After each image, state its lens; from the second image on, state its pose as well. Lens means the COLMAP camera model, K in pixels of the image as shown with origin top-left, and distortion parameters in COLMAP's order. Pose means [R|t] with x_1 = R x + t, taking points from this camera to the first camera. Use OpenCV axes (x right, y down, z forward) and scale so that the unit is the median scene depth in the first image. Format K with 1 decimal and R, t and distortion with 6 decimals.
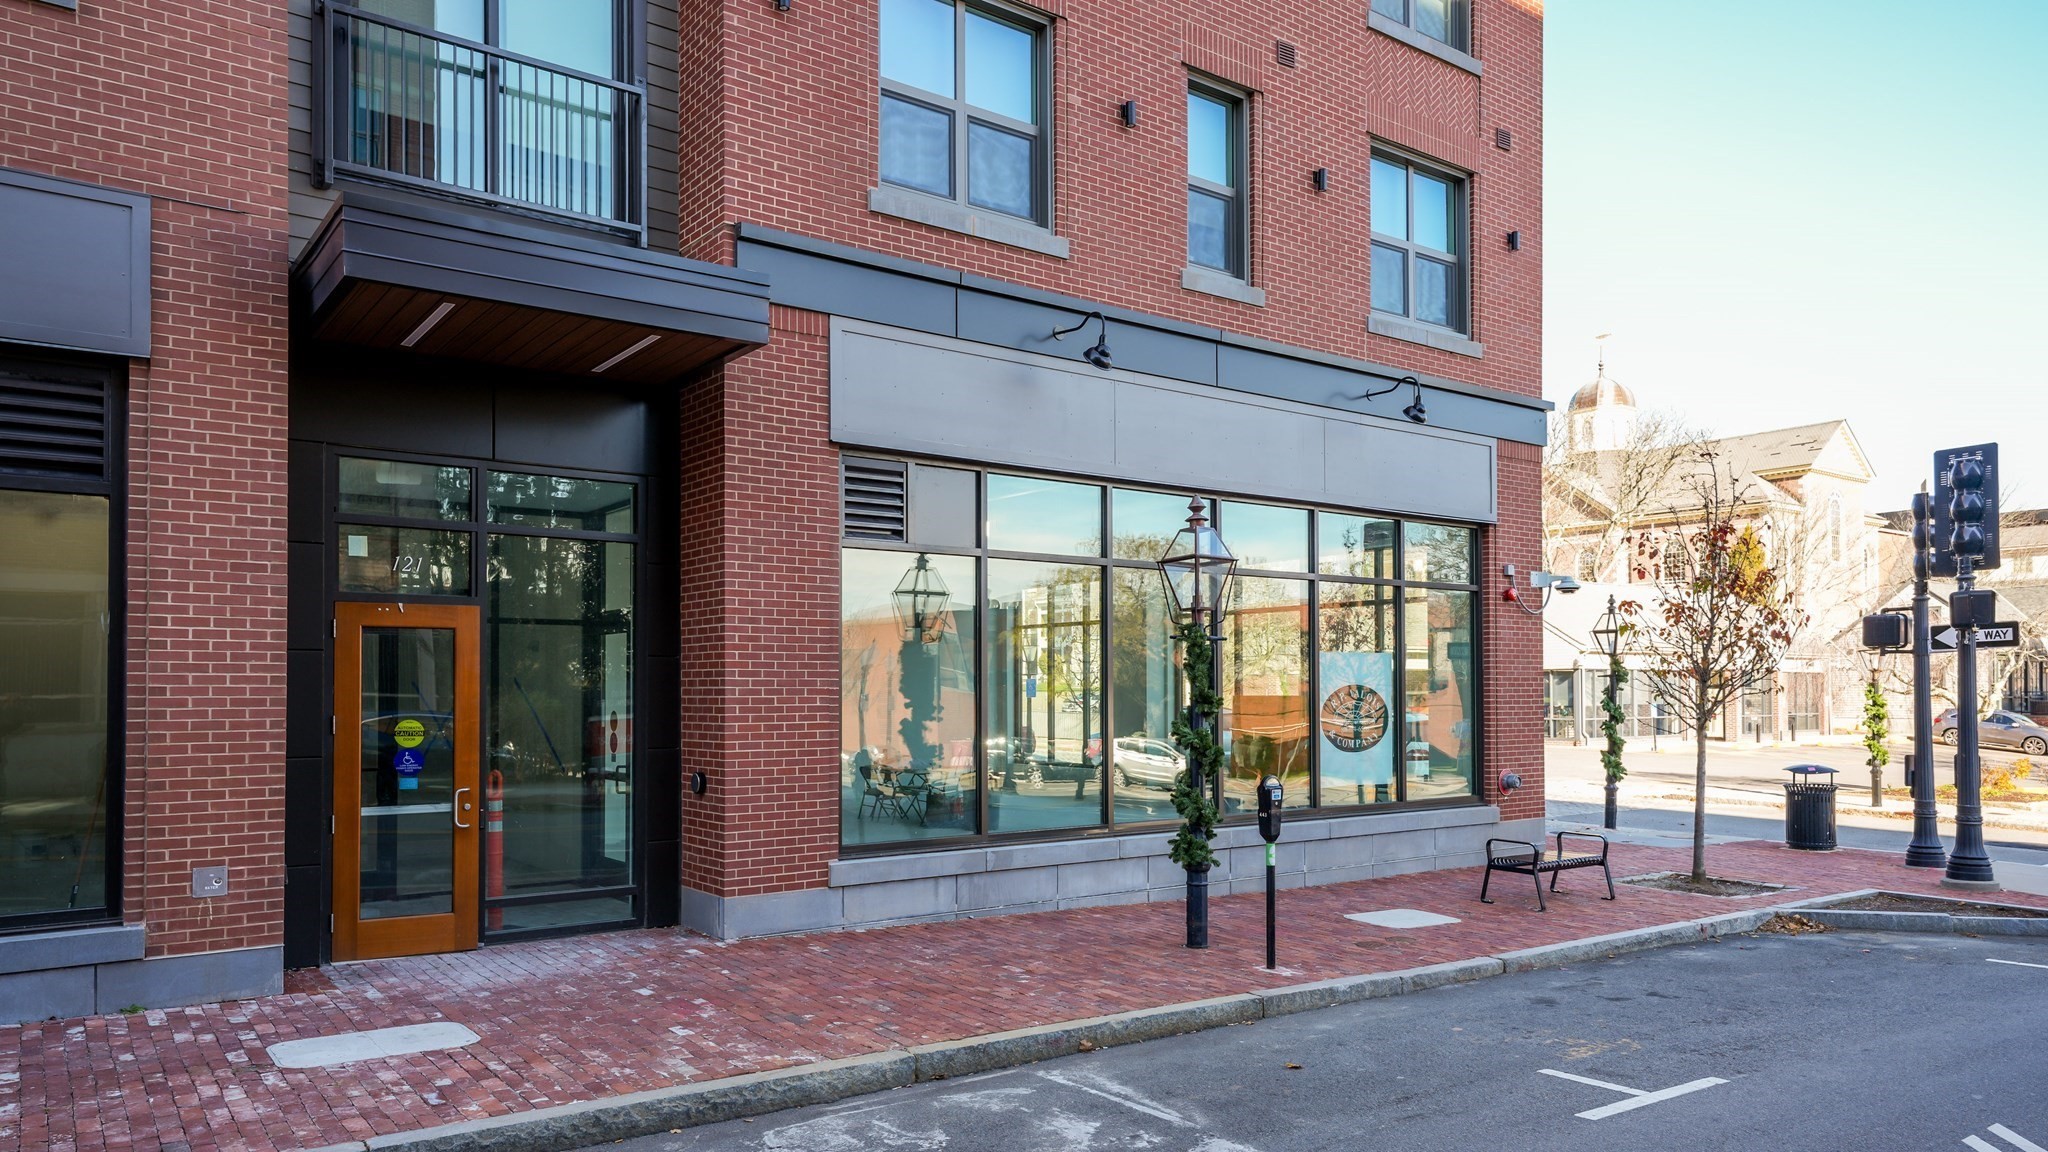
lens RADIAL K [[1355.1, 0, 1024.8], [0, 1355.1, 691.4], [0, 0, 1]] dist [0.021922, -0.001598]
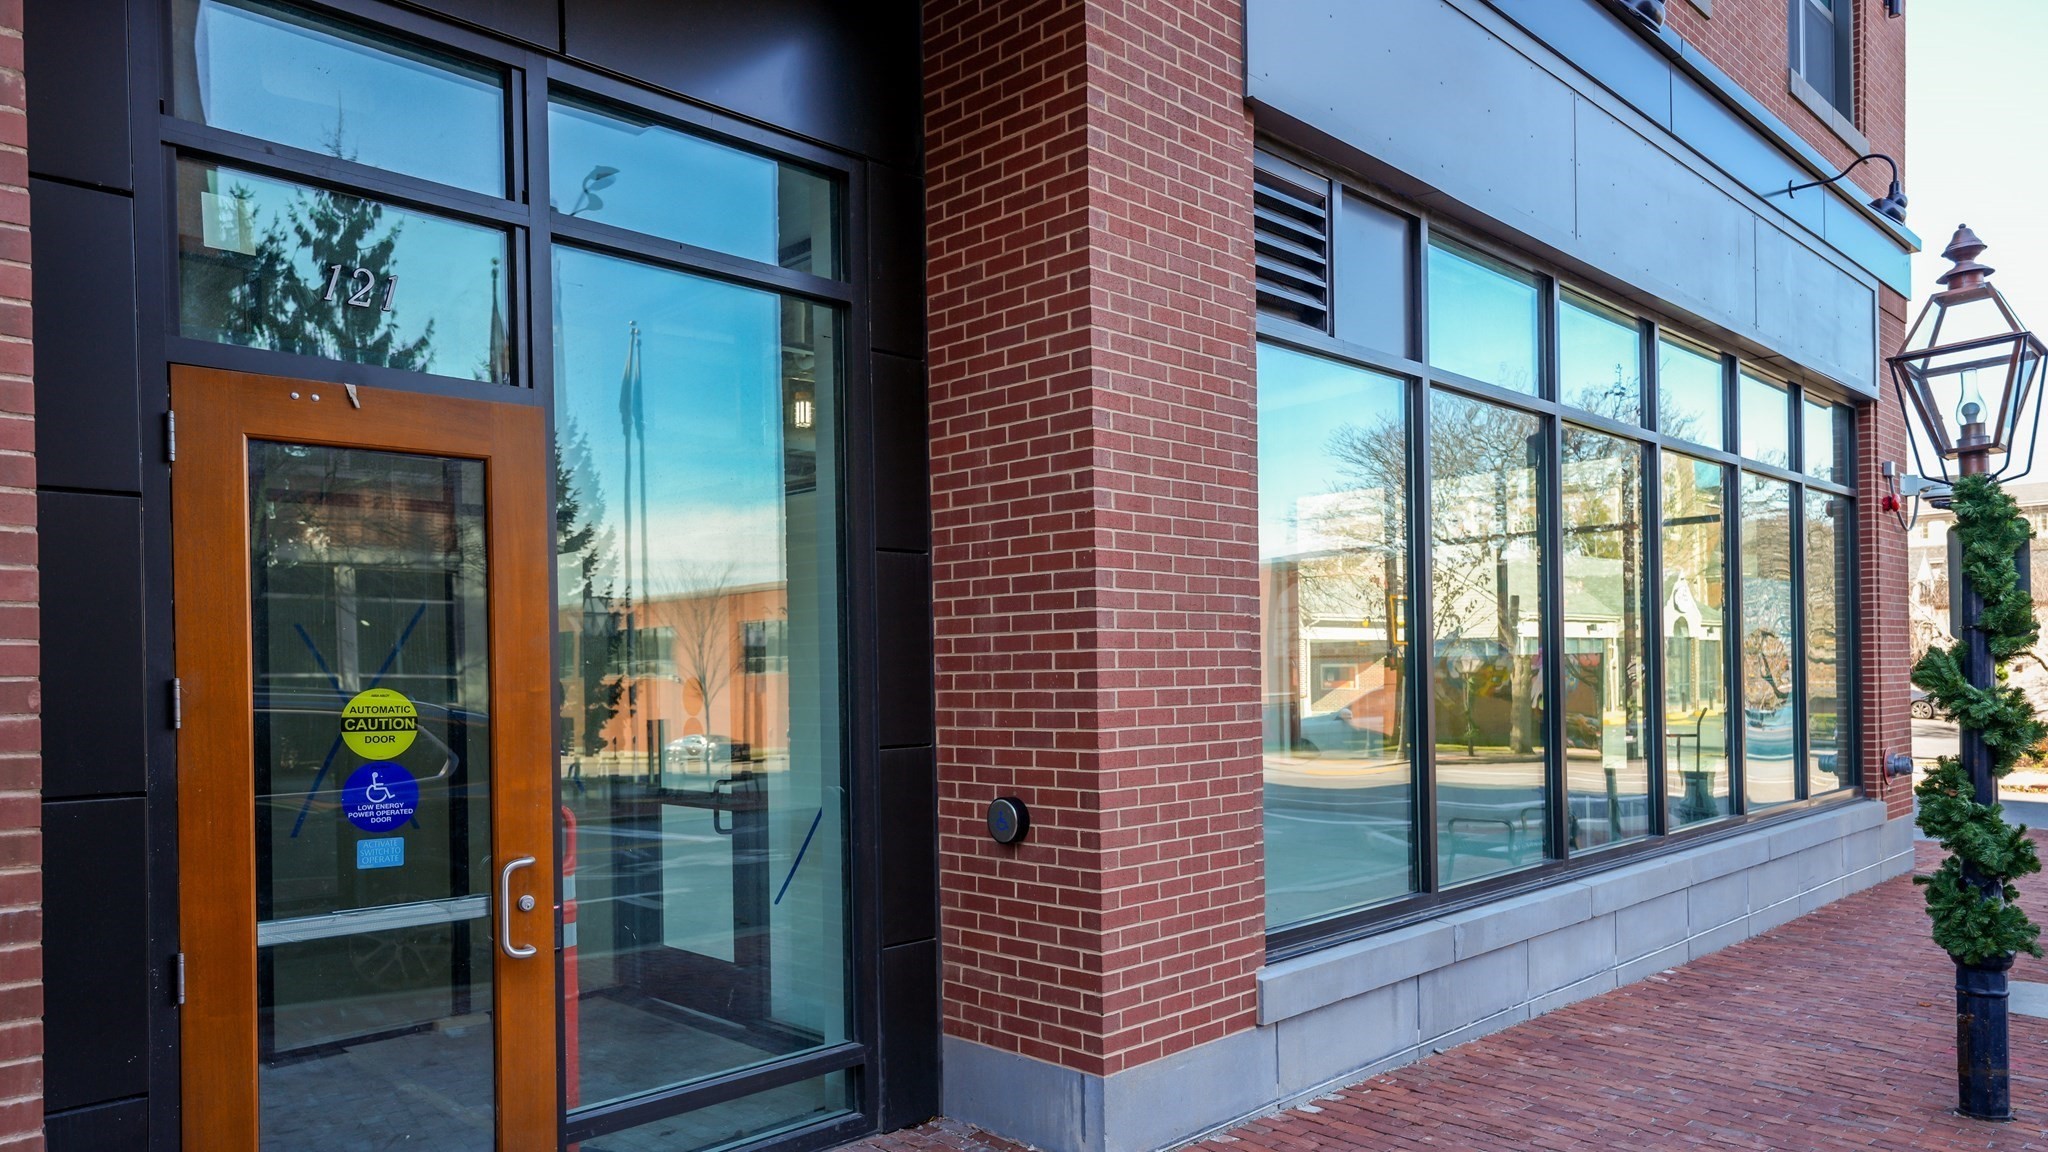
lens RADIAL K [[1355.1, 0, 1024.8], [0, 1355.1, 691.4], [0, 0, 1]] dist [0.021922, -0.001598]
pose [[0.988992, -0.015356, 0.147171, -0.300624], [0.013552, 0.999820, 0.013251, 0.017550], [-0.147348, -0.011110, 0.989022, 0.541345]]
